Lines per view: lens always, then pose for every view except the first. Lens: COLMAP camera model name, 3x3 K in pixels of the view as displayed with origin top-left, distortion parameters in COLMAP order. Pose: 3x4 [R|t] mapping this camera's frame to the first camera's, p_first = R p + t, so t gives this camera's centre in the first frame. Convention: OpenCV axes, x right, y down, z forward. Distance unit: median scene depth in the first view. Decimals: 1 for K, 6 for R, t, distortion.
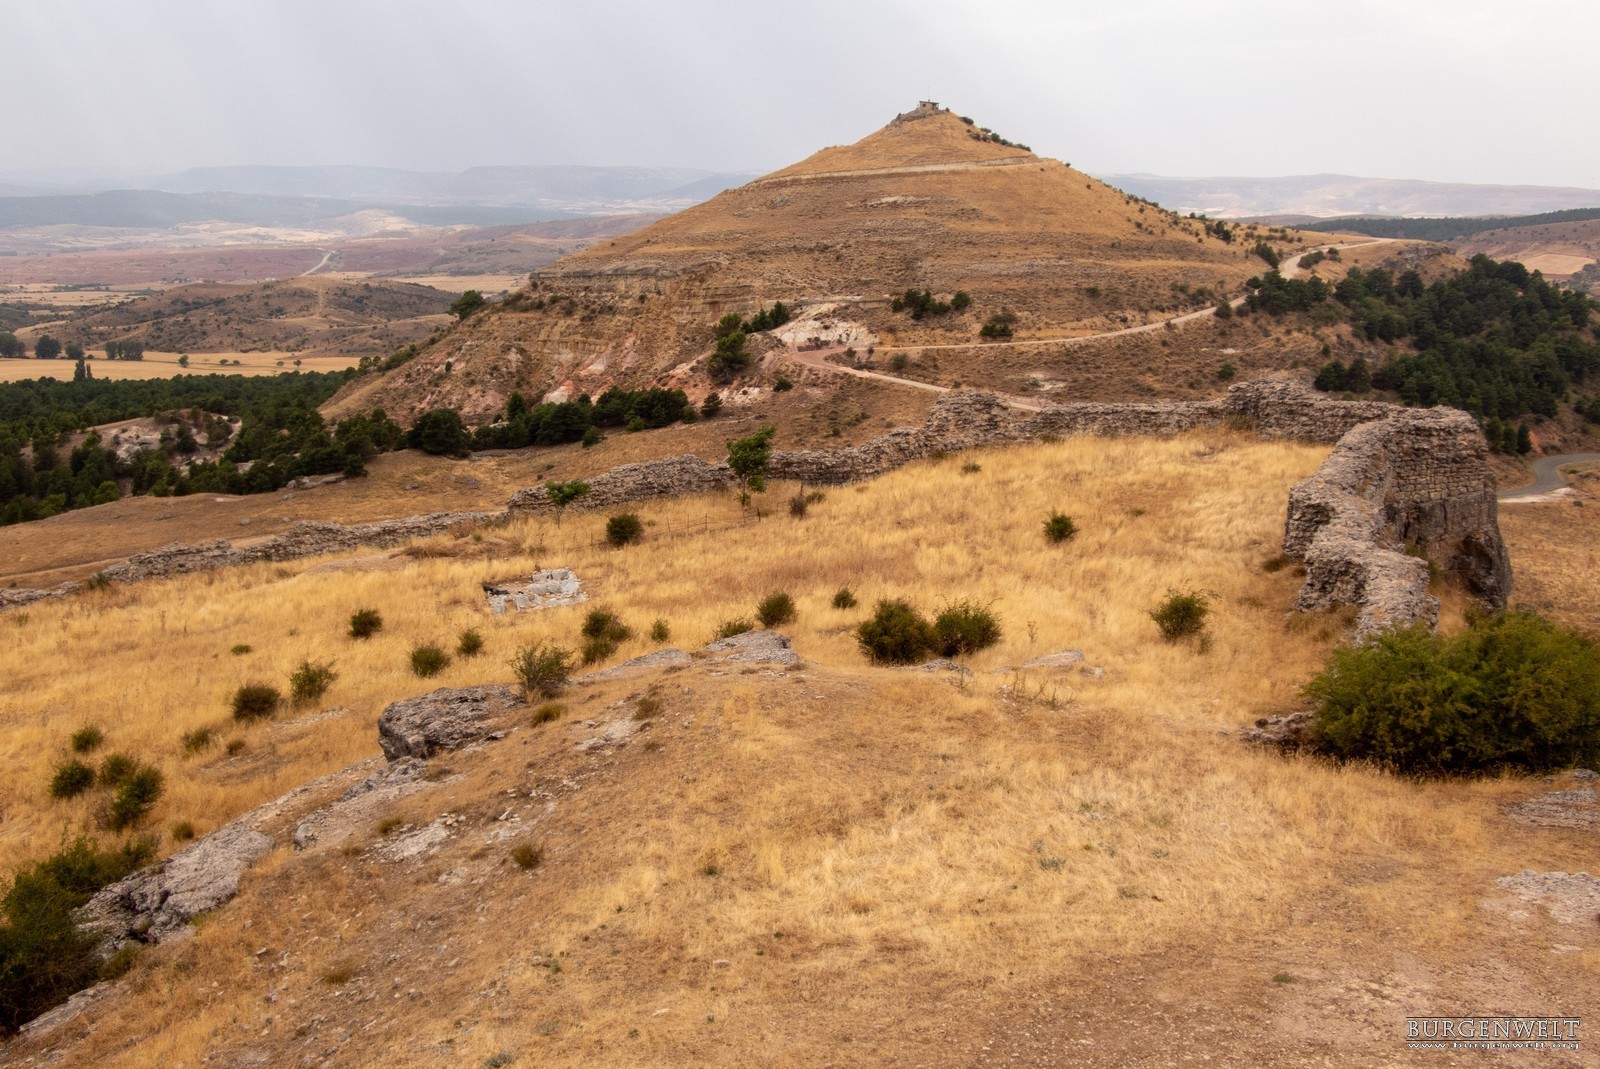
lens RADIAL K [[1734.2, 0, 800.2], [0, 1734.2, 529.8], [0, 0, 1]] dist [0.057853, 0.000000]
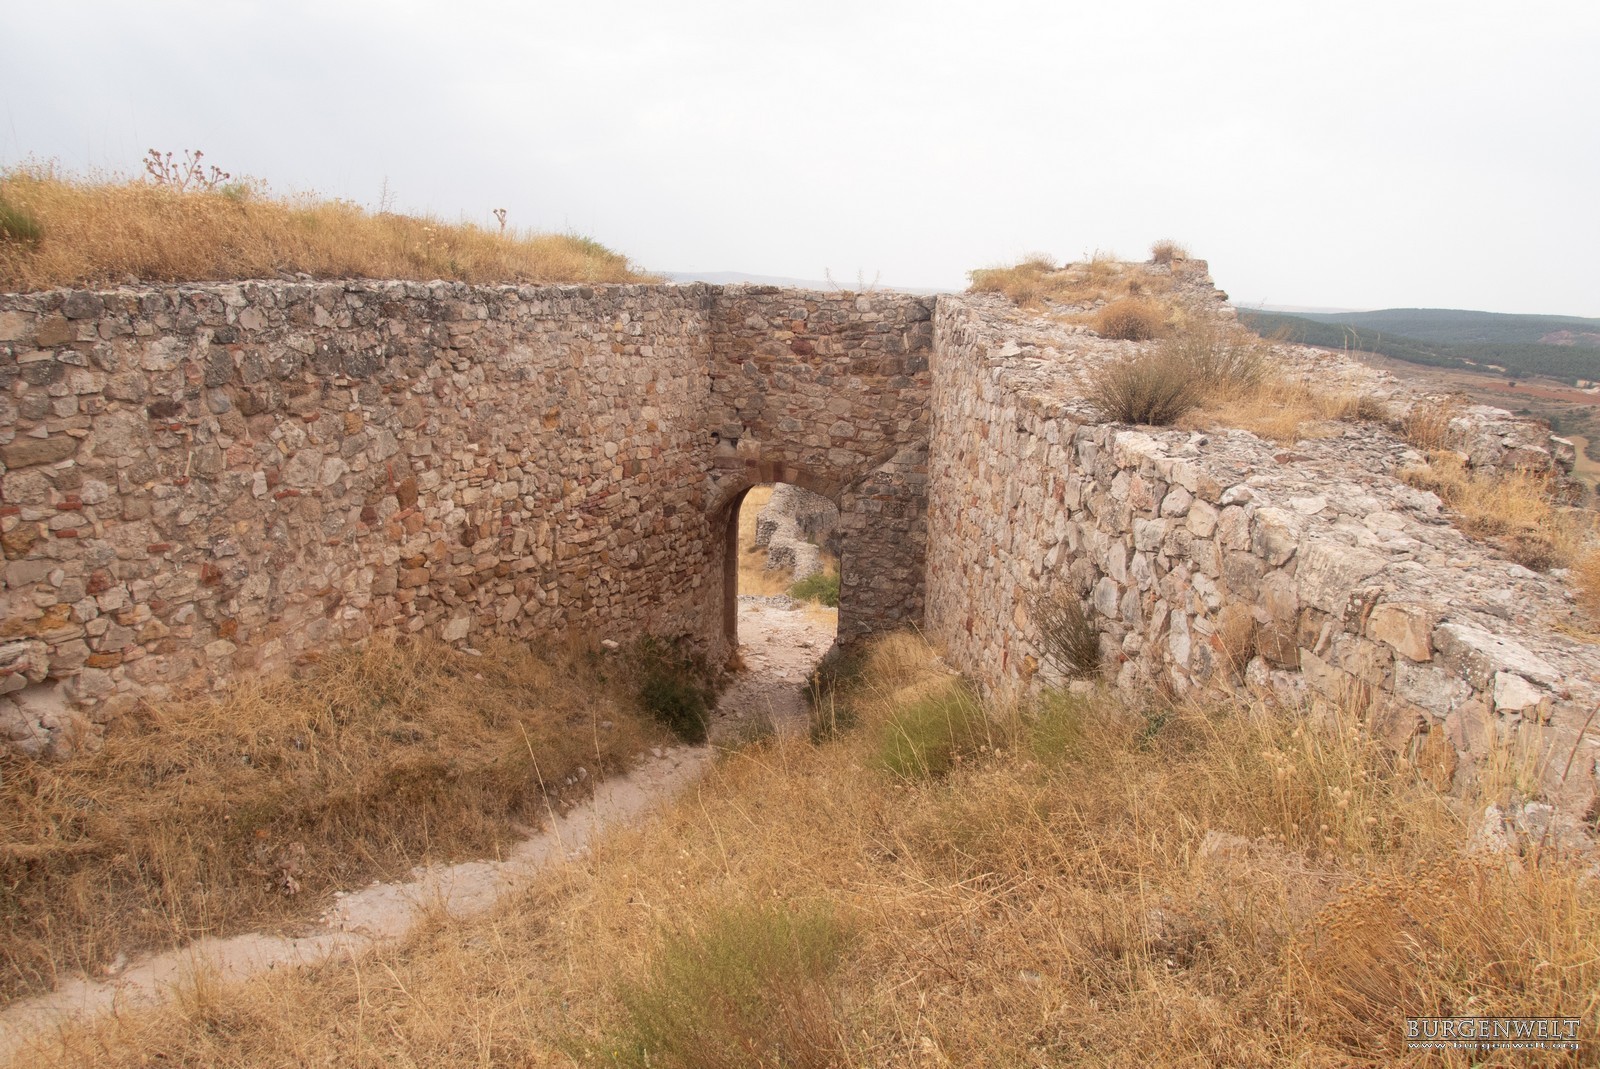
lens RADIAL K [[1153.1, 0, 799.6], [0, 1153.1, 534.2], [0, 0, 1]] dist [0.000017, 0.000000]
pose [[0.942899, -0.050203, 0.329273, -0.167714], [0.047634, 0.998739, 0.015870, -0.022298], [-0.329654, 0.000721, 0.944101, -0.439741]]
